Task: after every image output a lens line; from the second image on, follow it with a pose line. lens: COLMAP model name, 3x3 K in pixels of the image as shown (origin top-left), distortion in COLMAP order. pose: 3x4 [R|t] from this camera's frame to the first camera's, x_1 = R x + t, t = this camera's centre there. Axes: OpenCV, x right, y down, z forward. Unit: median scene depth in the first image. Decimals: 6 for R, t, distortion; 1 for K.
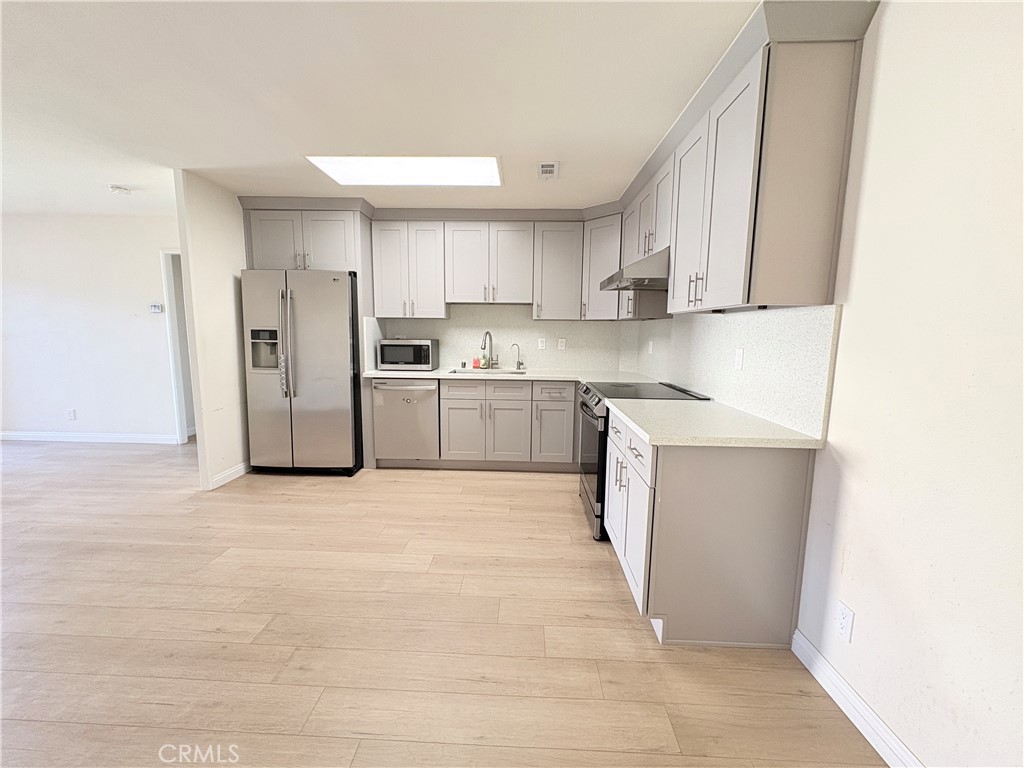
lens RADIAL K [[407.7, 0, 510.0], [0, 407.7, 384.0], [0, 0, 1]] dist [0.000817, 0.000206]
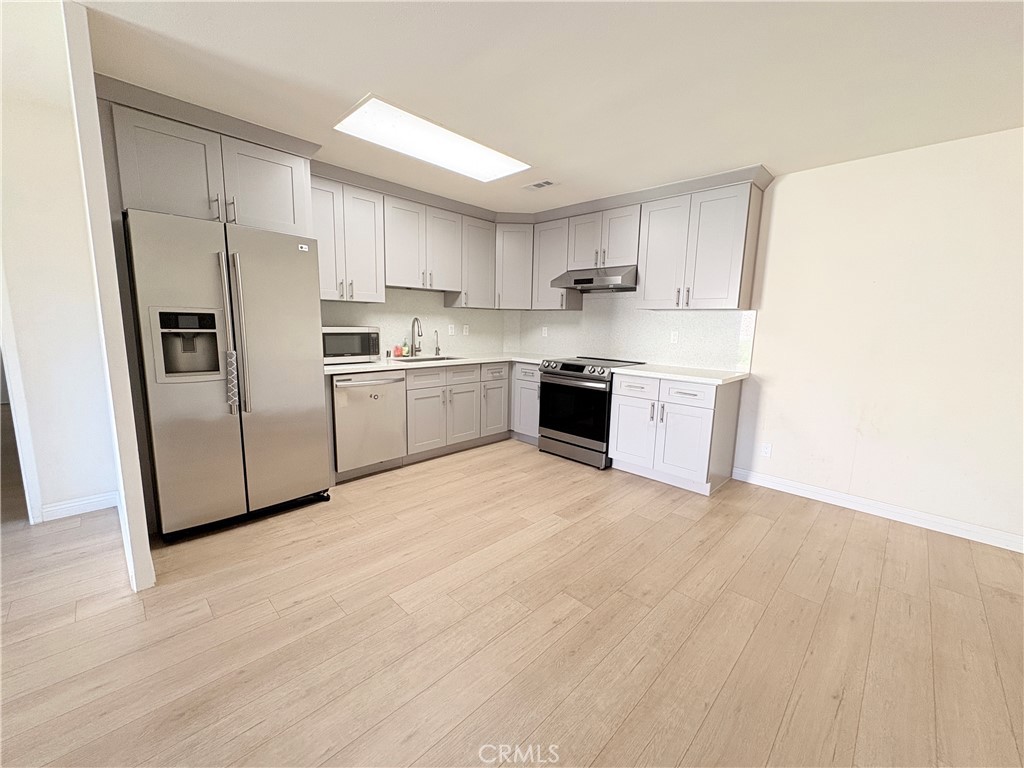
lens RADIAL K [[407.7, 0, 513.3], [0, 407.7, 383.9], [0, 0, 1]] dist [0.000817, 0.000206]
pose [[0.676043, -0.108733, 0.728795, -0.801133], [0.081384, 0.994020, 0.072810, -0.030905], [-0.732354, 0.010090, 0.680850, 0.218716]]
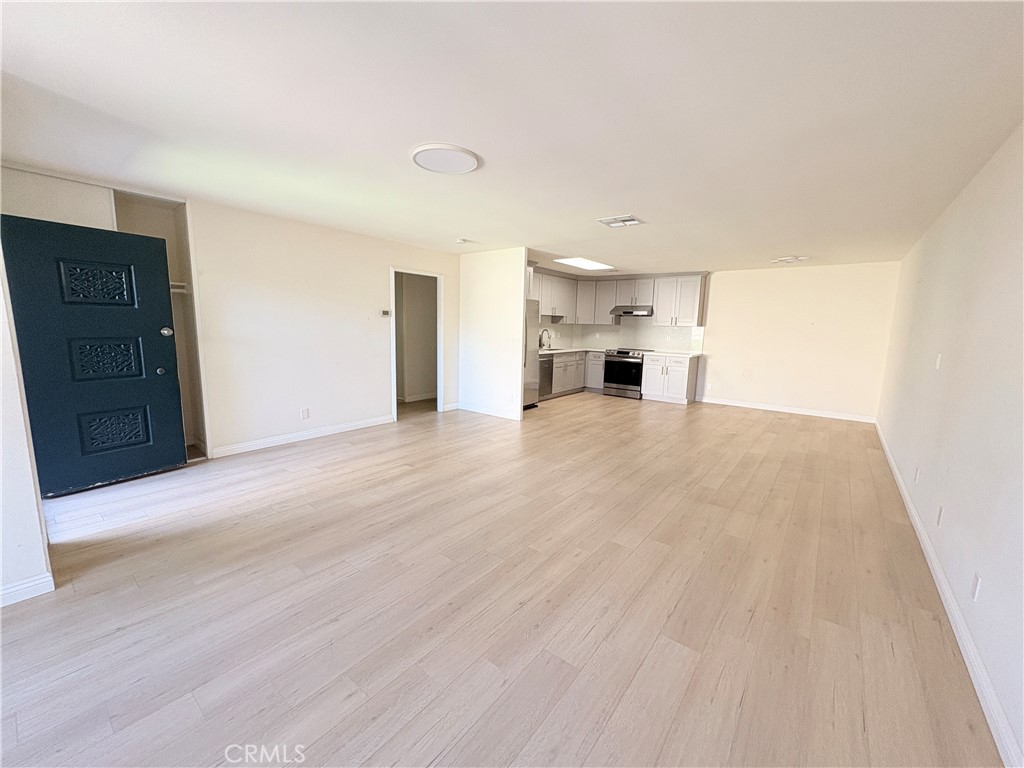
lens RADIAL K [[407.7, 0, 504.3], [0, 407.7, 387.6], [0, 0, 1]] dist [0.000817, 0.000206]
pose [[0.596977, -0.123904, 0.792633, -2.294929], [0.089501, 0.992120, 0.087679, -0.051037], [-0.797250, 0.018599, 0.603362, -0.039410]]
